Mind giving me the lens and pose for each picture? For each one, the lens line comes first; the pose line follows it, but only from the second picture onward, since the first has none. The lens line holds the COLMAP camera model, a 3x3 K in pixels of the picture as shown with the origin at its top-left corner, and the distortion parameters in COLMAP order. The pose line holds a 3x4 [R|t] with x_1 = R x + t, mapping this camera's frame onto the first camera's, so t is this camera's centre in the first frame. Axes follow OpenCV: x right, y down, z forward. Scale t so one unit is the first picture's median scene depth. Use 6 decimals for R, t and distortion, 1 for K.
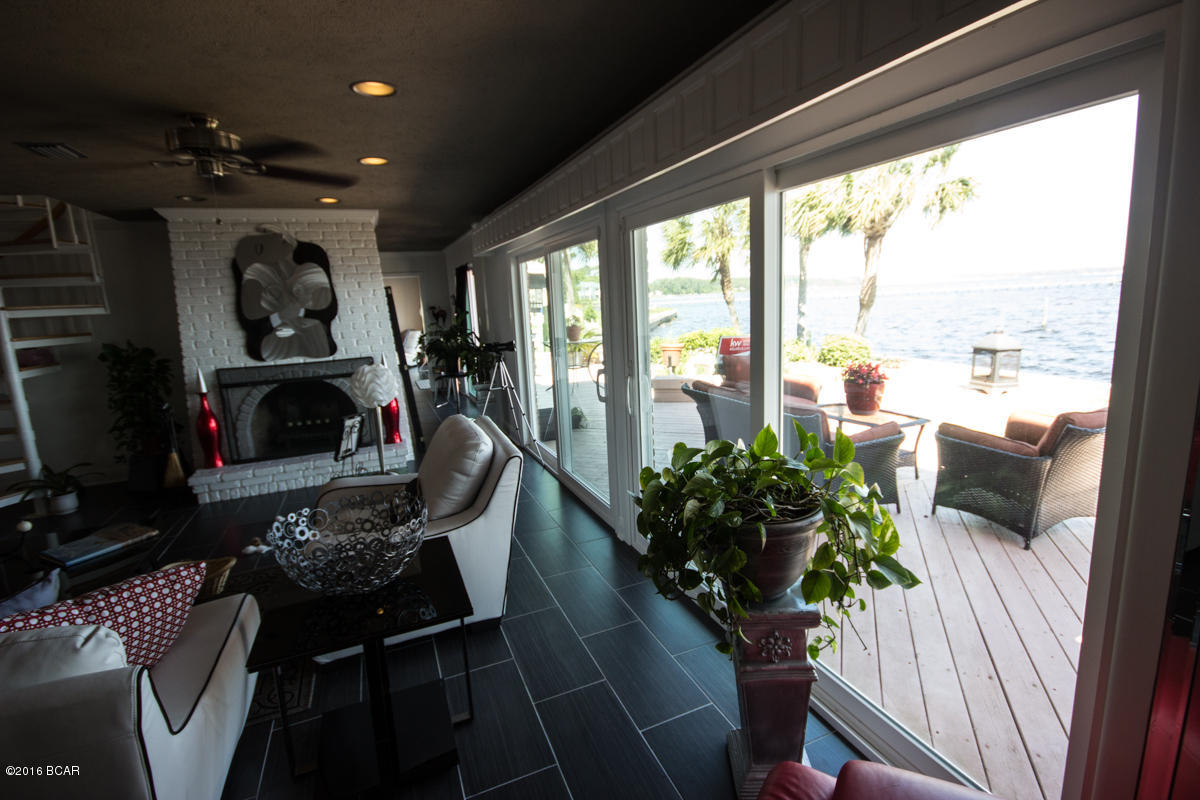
lens RADIAL K [[557.8, 0, 605.3], [0, 557.8, 392.6], [0, 0, 1]] dist [0.006221, -0.005554]
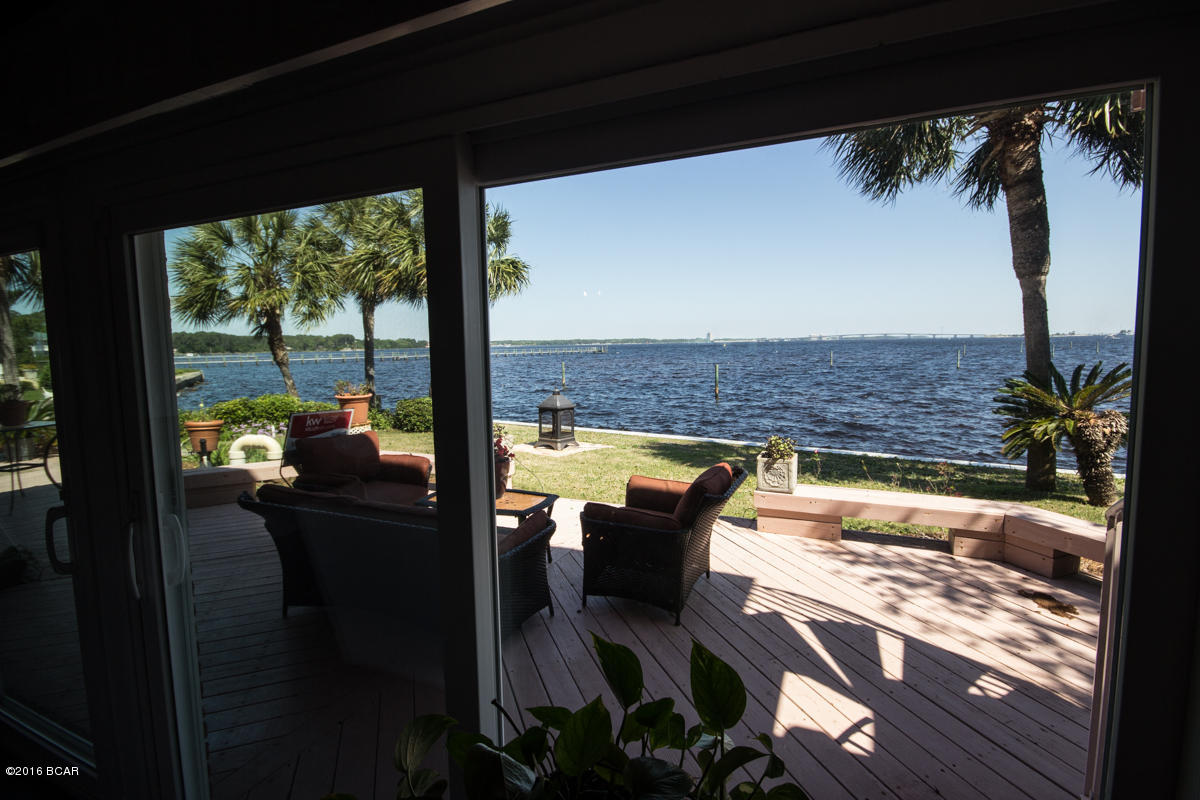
lens RADIAL K [[557.8, 0, 605.3], [0, 557.8, 392.6], [0, 0, 1]] dist [0.006221, -0.005554]
pose [[0.730271, -0.027531, 0.682603, 0.004212], [0.101331, 0.992500, -0.068377, -0.021470], [-0.675601, 0.119103, 0.727584, 0.107580]]
